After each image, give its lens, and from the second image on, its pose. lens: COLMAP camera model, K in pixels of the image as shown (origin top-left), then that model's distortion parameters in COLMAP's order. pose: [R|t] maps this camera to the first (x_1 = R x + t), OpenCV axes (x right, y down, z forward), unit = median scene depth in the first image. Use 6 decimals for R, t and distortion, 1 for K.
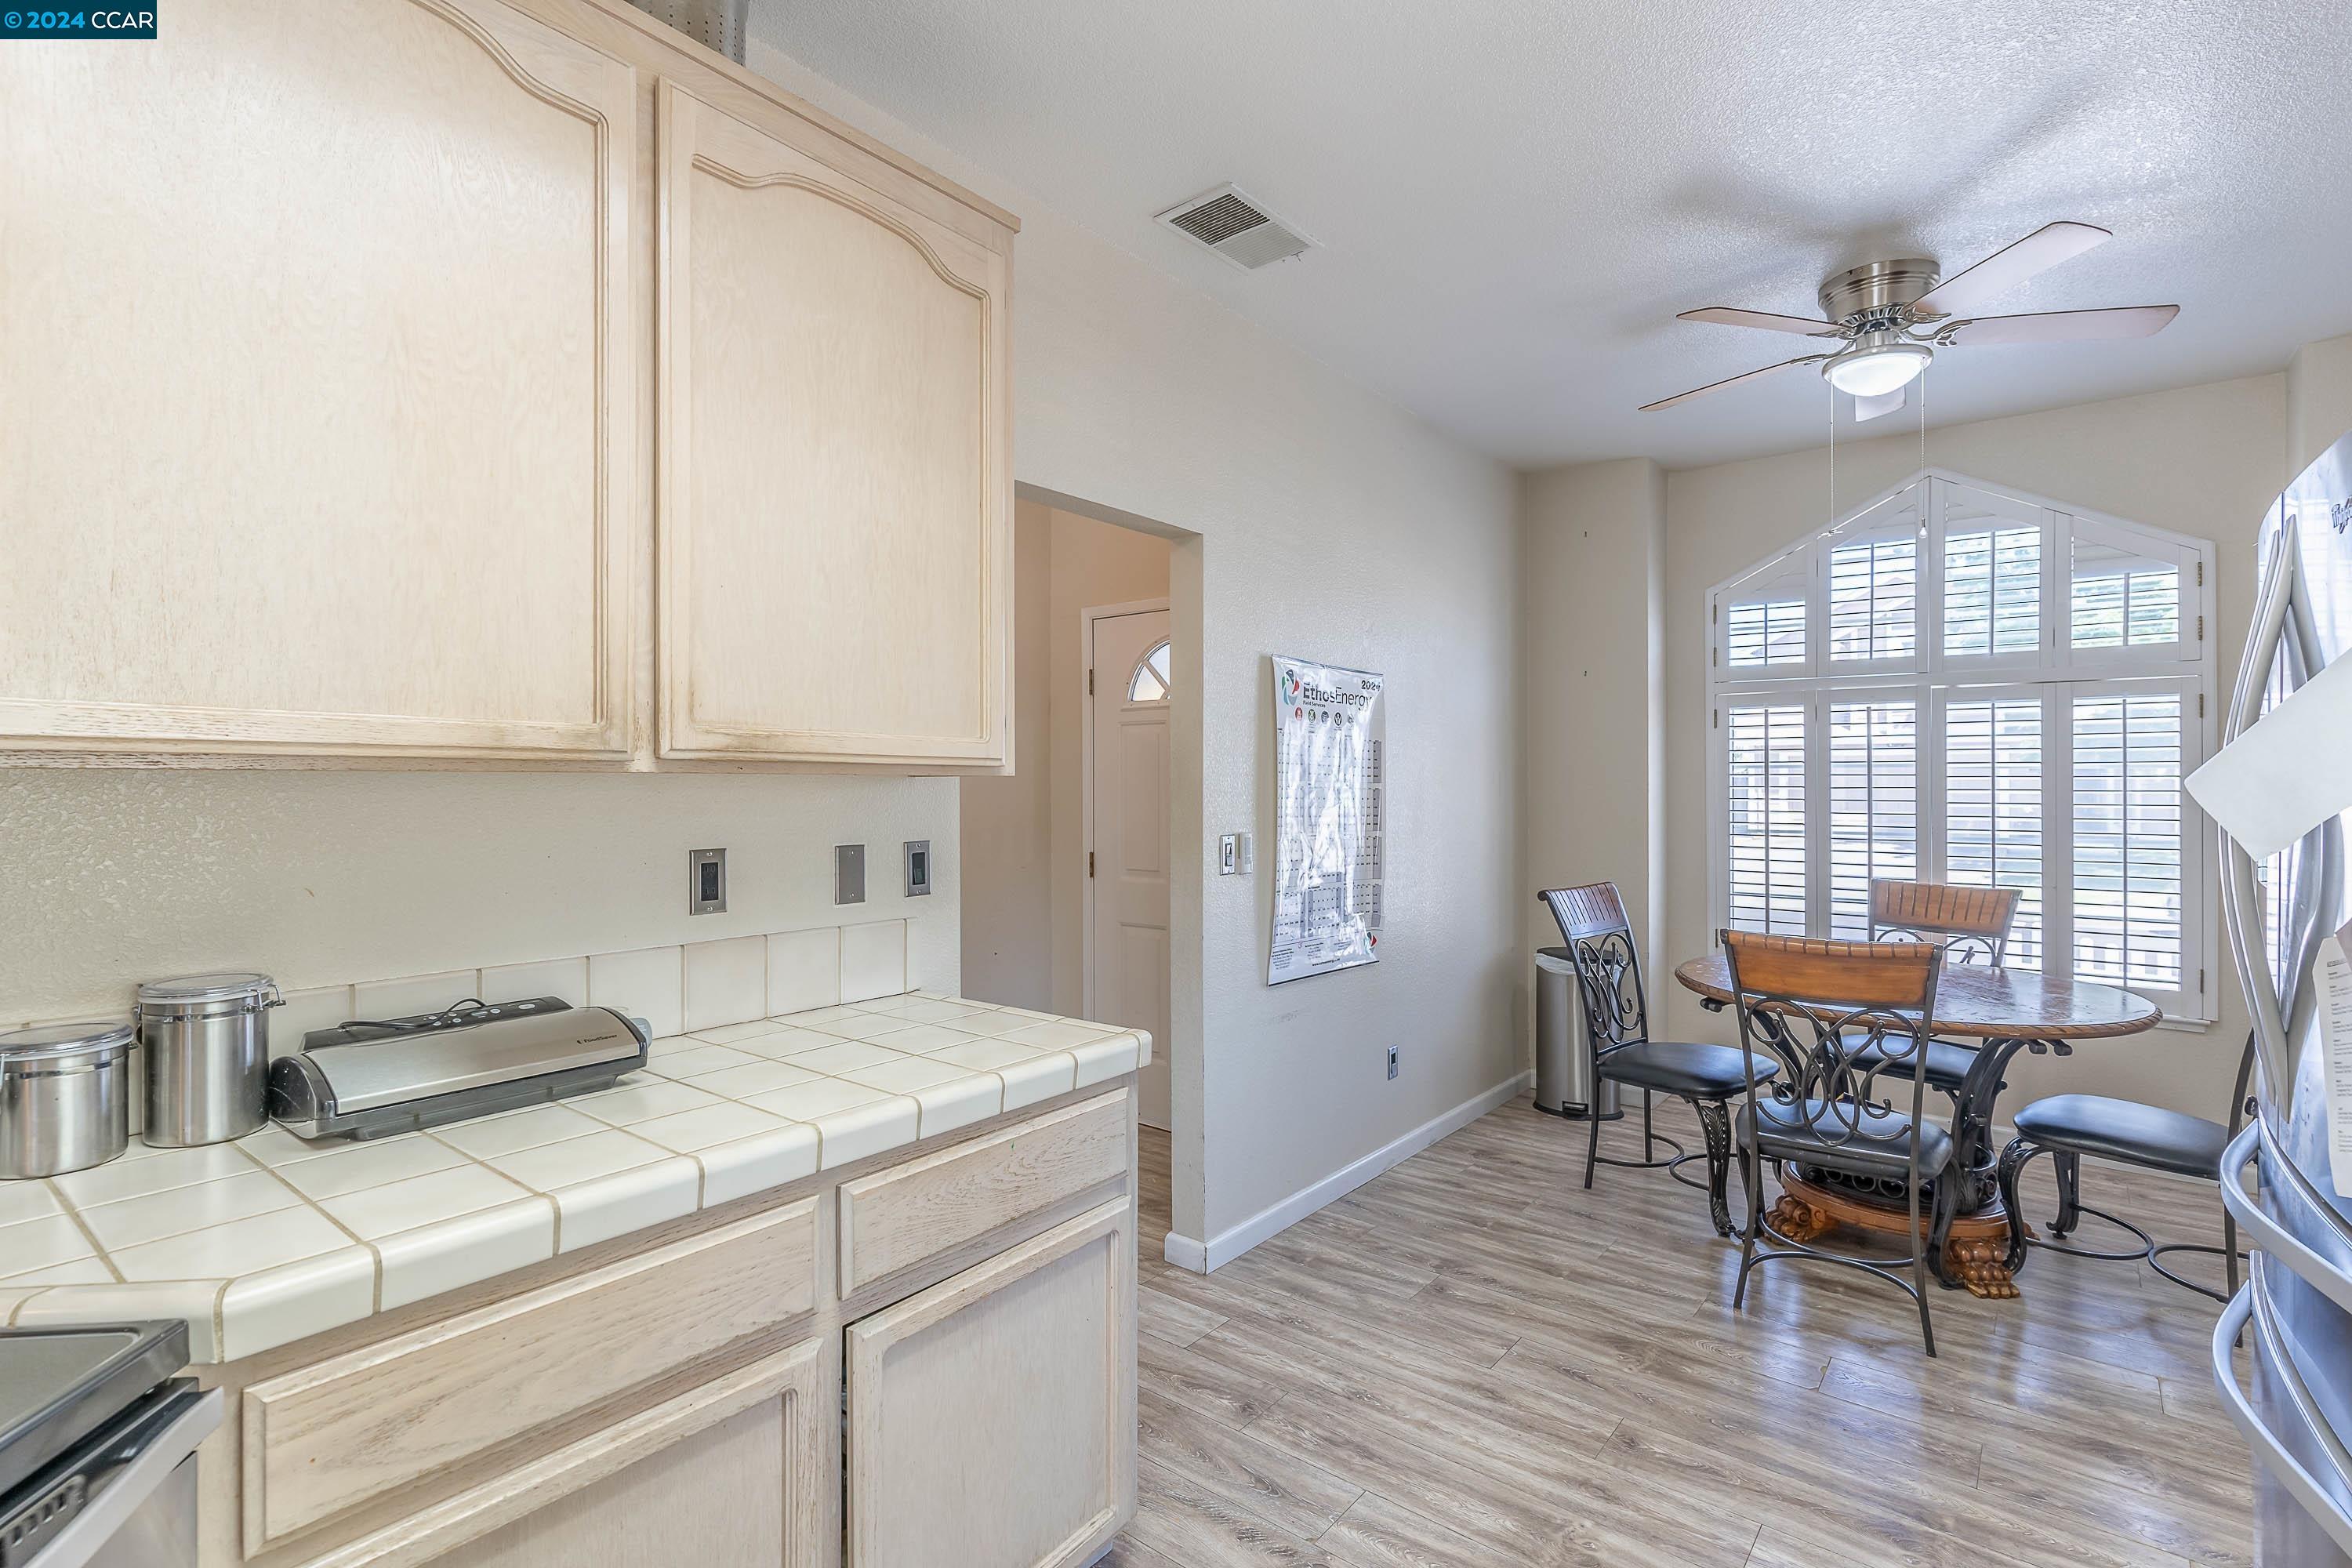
lens RADIAL K [[1118.7, 0, 1162.4], [0, 1118.7, 788.6], [0, 0, 1]] dist [0.001376, -0.000138]
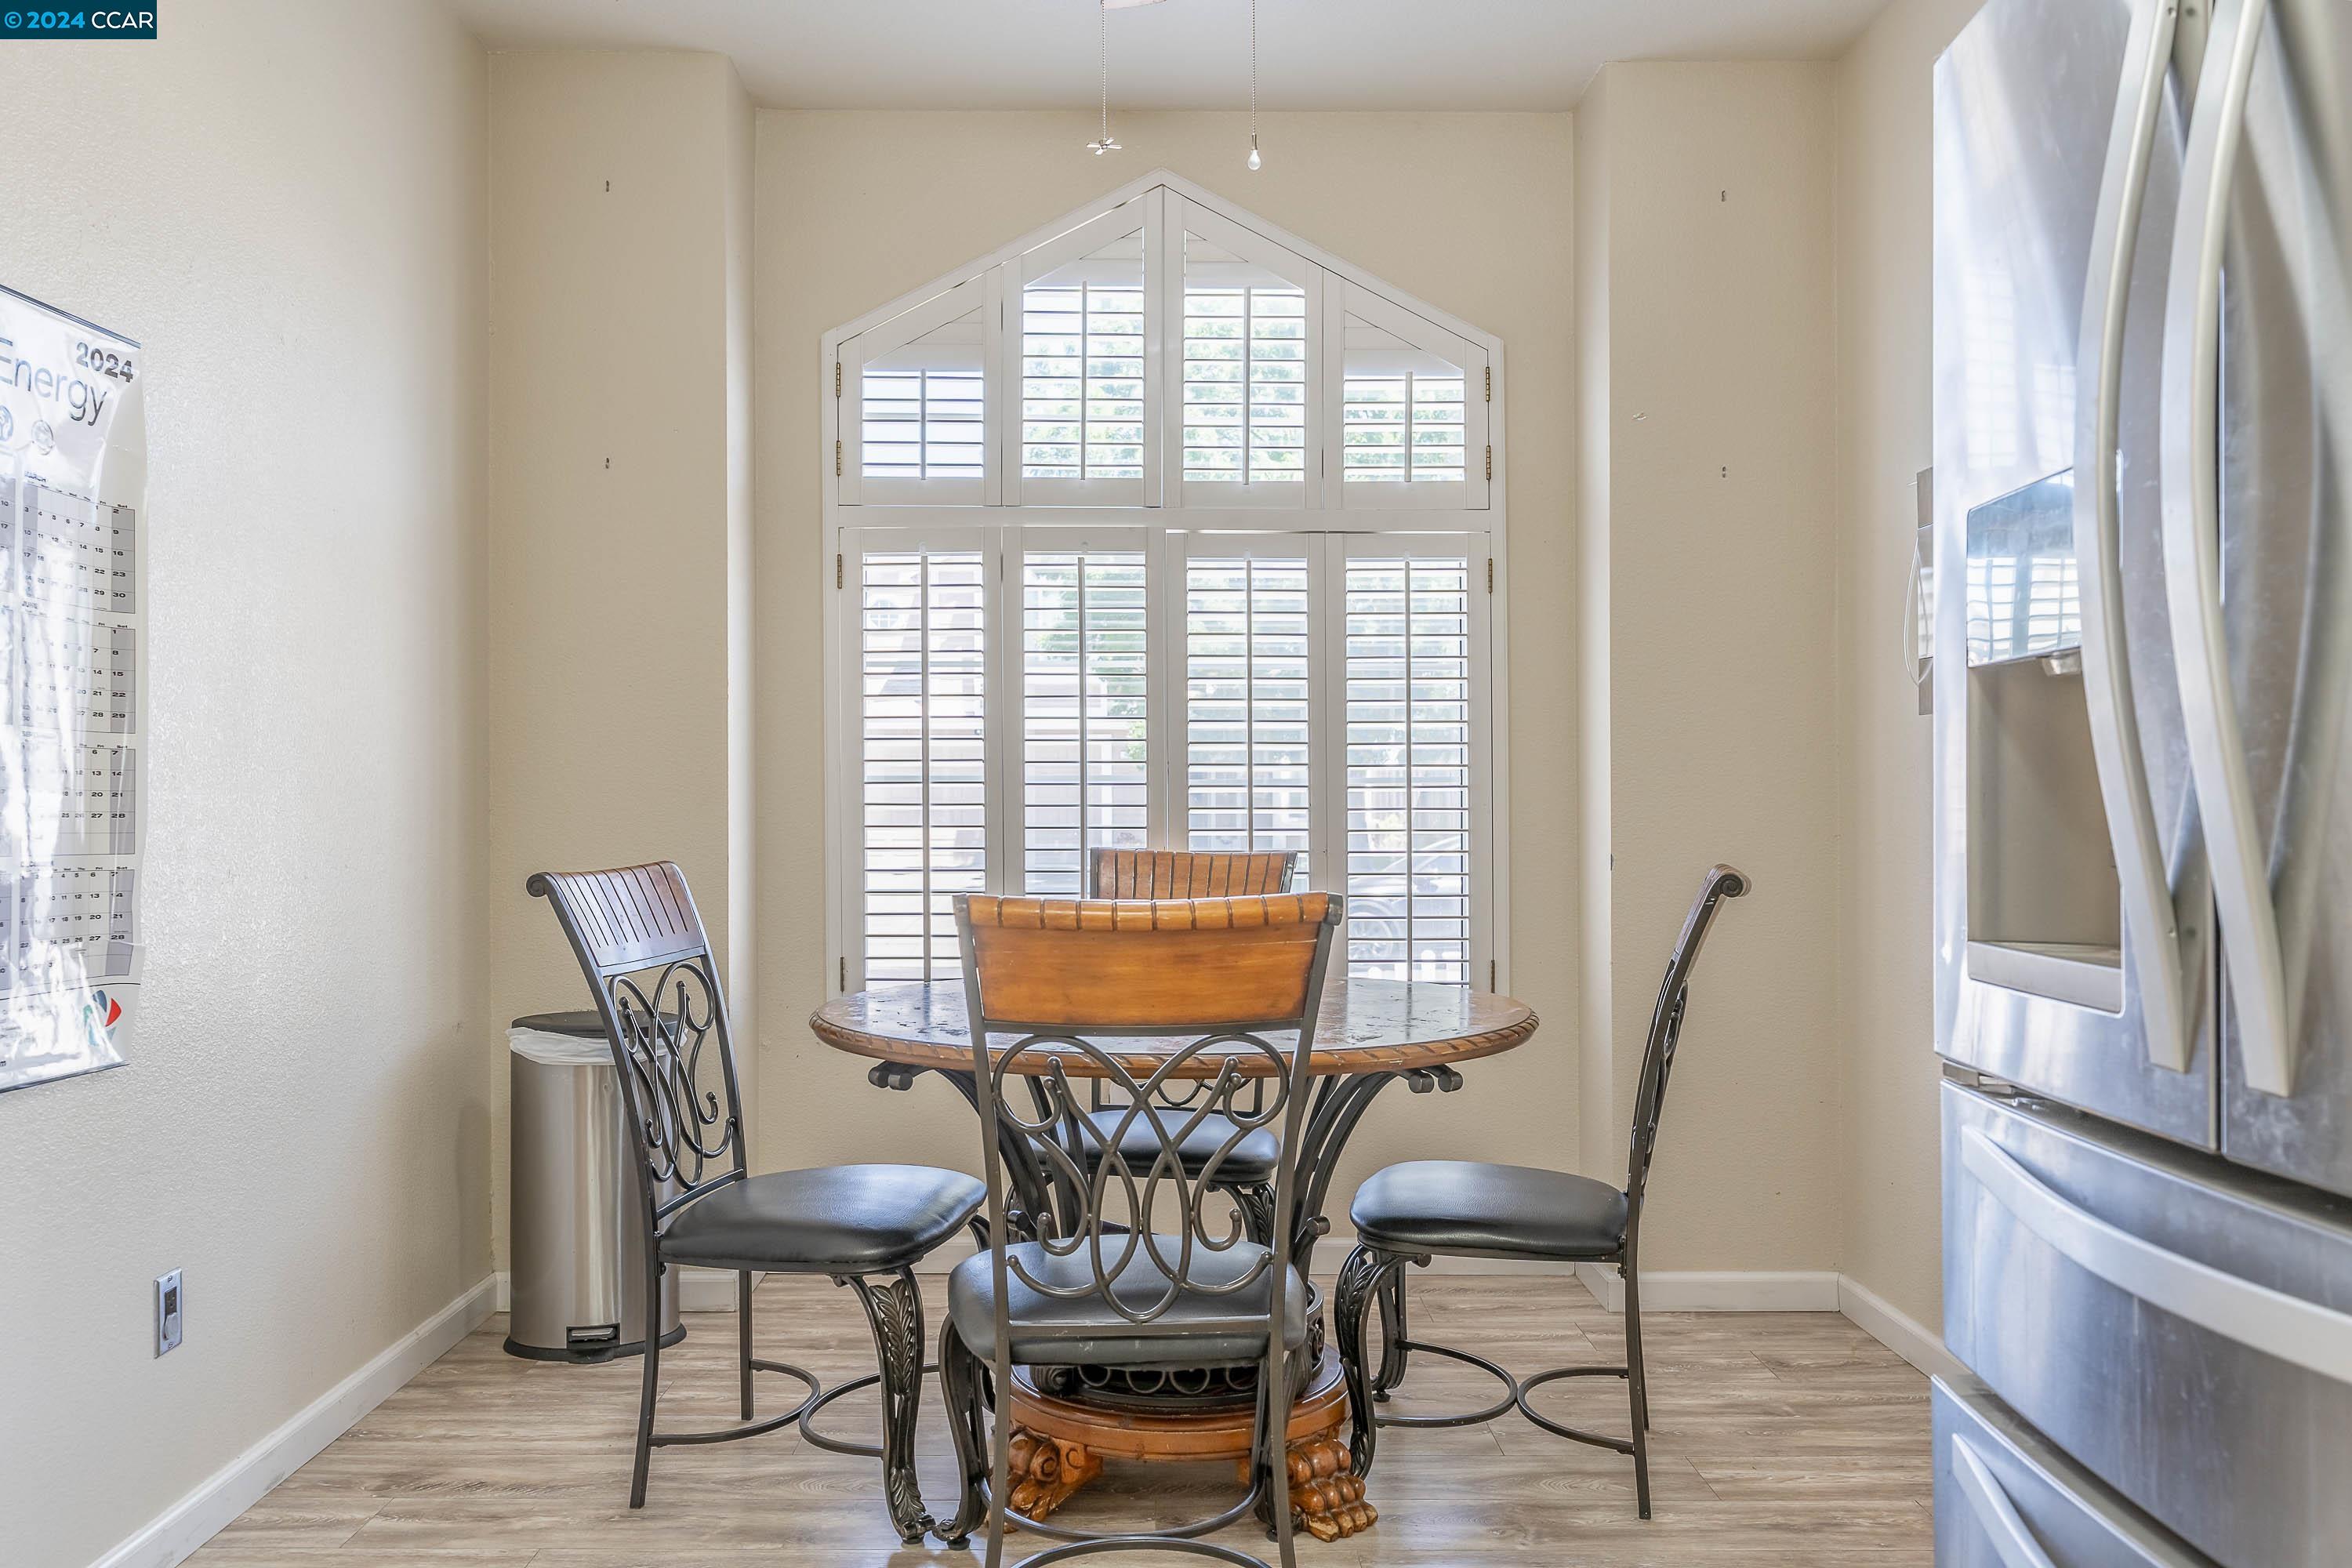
lens RADIAL K [[1800.5, 0, 1170.1], [0, 1800.5, 793.6], [0, 0, 1]] dist [0.001690, 0.004940]
pose [[0.766444, 0.002269, 0.642307, 0.067363], [0.005132, 0.999940, -0.009657, 0.068208], [-0.642291, 0.010698, 0.766387, 0.278132]]
